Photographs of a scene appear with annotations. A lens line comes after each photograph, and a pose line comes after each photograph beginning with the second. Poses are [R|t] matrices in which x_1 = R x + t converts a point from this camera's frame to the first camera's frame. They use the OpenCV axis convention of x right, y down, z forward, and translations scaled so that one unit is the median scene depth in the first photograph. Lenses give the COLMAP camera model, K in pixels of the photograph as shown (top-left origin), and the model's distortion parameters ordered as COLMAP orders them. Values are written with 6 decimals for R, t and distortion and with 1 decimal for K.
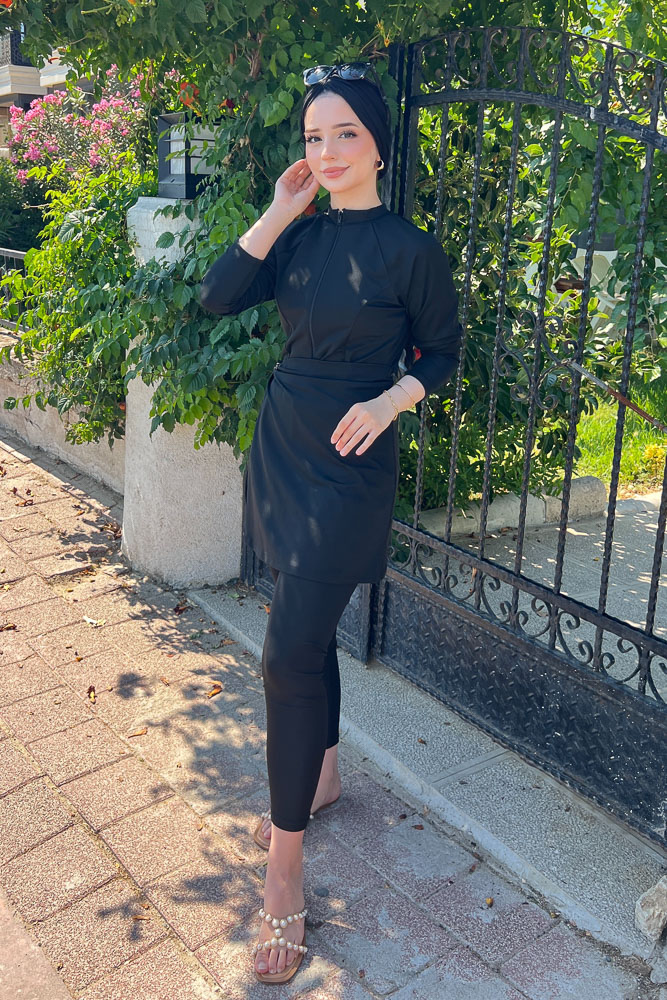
lens RADIAL K [[935.1, 0, 333.4], [0, 935.1, 393.0], [0, 0, 1]] dist [0.064279, -0.129129]
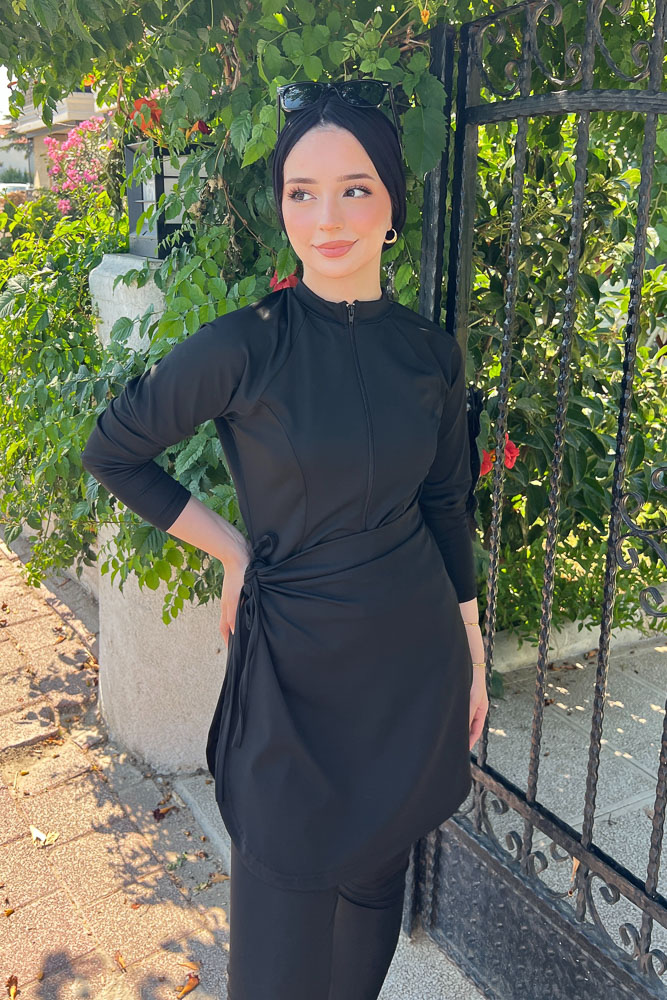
lens RADIAL K [[895.7, 0, 347.1], [0, 895.7, 411.2], [0, 0, 1]] dist [0.005630, -0.004979]
pose [[0.998473, -0.012385, -0.053836, 0.026575], [0.013178, 0.999810, 0.014395, -0.098336], [0.053647, -0.015082, 0.998446, 0.315762]]
